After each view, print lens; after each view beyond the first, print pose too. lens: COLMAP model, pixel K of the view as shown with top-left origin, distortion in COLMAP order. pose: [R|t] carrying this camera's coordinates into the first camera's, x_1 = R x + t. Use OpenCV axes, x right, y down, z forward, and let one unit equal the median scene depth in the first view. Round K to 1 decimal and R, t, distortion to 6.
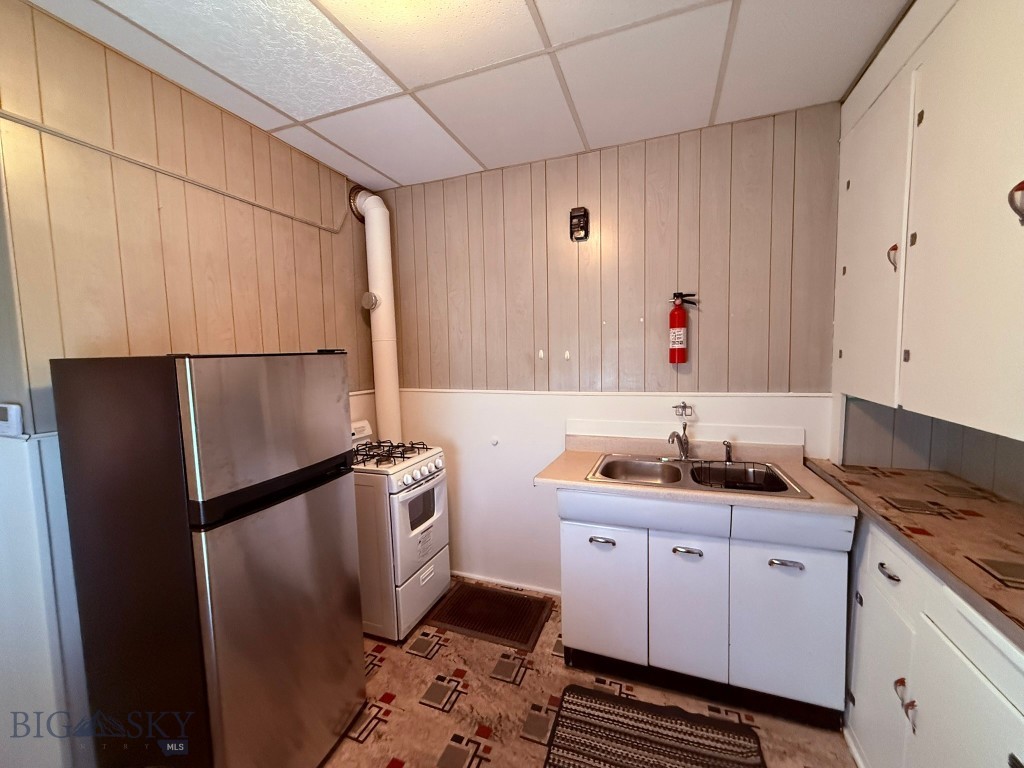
lens RADIAL K [[406.7, 0, 508.7], [0, 406.7, 383.9], [0, 0, 1]] dist [0.000093, 0.000056]
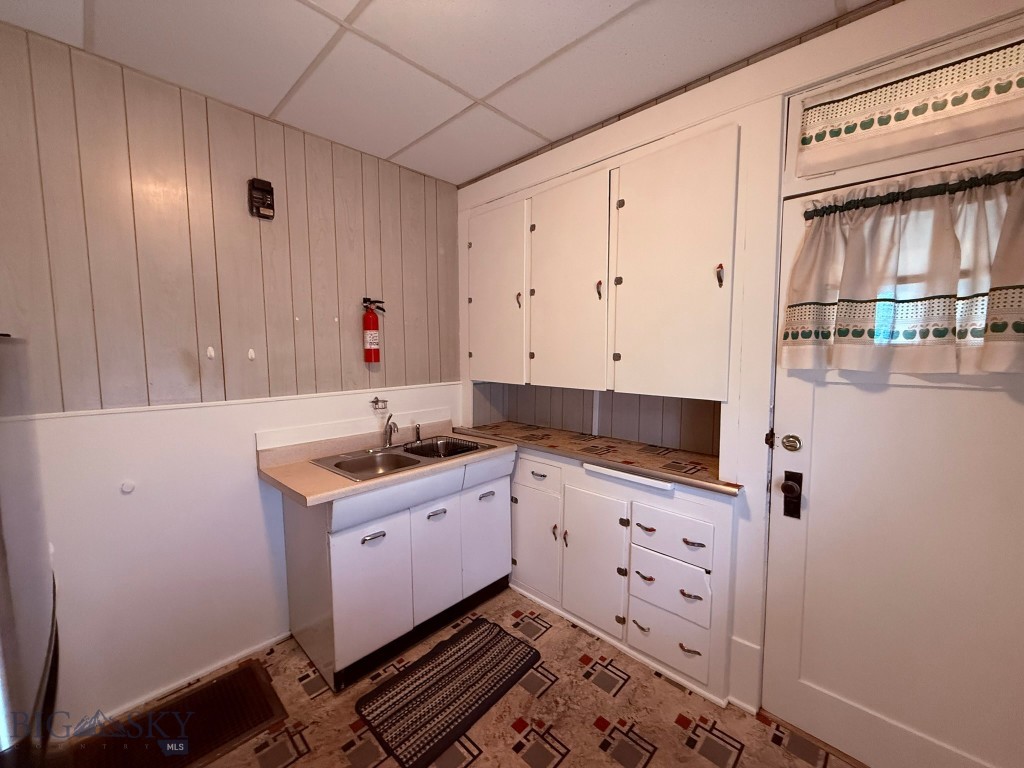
lens RADIAL K [[406.7, 0, 508.8], [0, 406.7, 384.1], [0, 0, 1]] dist [0.000093, 0.000056]
pose [[0.397355, -0.055440, 0.915989, -0.527088], [0.063618, 0.997436, 0.032772, -0.005289], [-0.915457, 0.045252, 0.399863, 0.261677]]
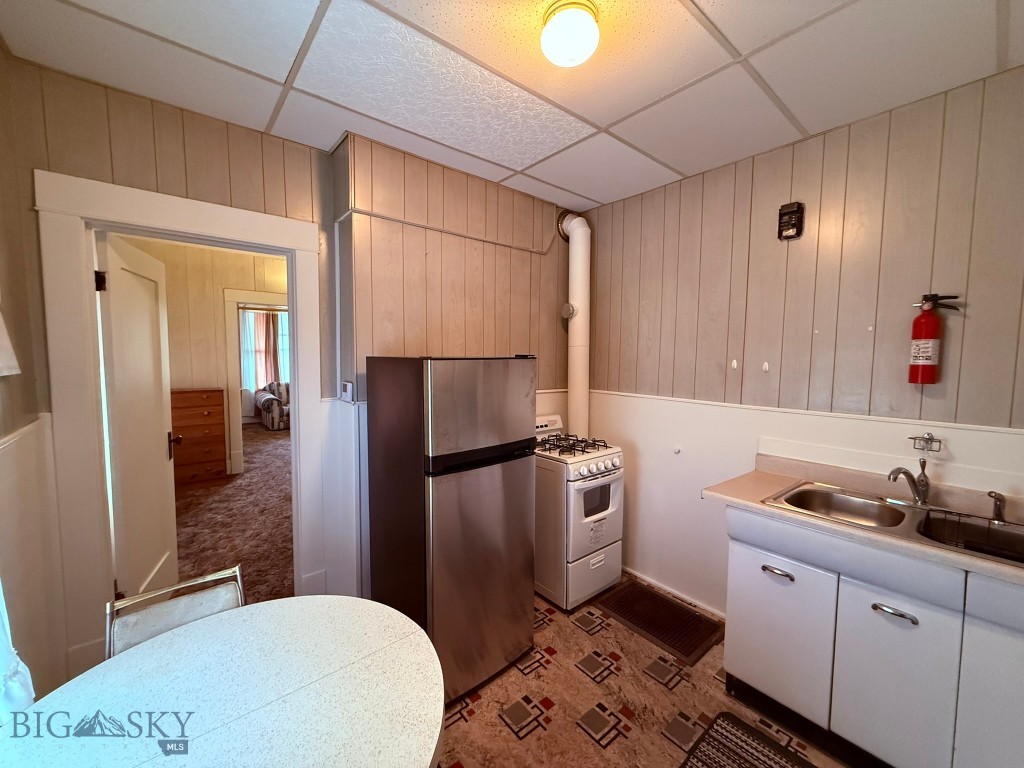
lens RADIAL K [[406.7, 0, 511.8], [0, 406.7, 383.9], [0, 0, 1]] dist [0.000093, 0.000056]
pose [[0.871734, 0.066163, -0.485493, 0.121283], [-0.066602, 0.997645, 0.016371, -0.011570], [0.485433, 0.018063, 0.874087, -0.094544]]
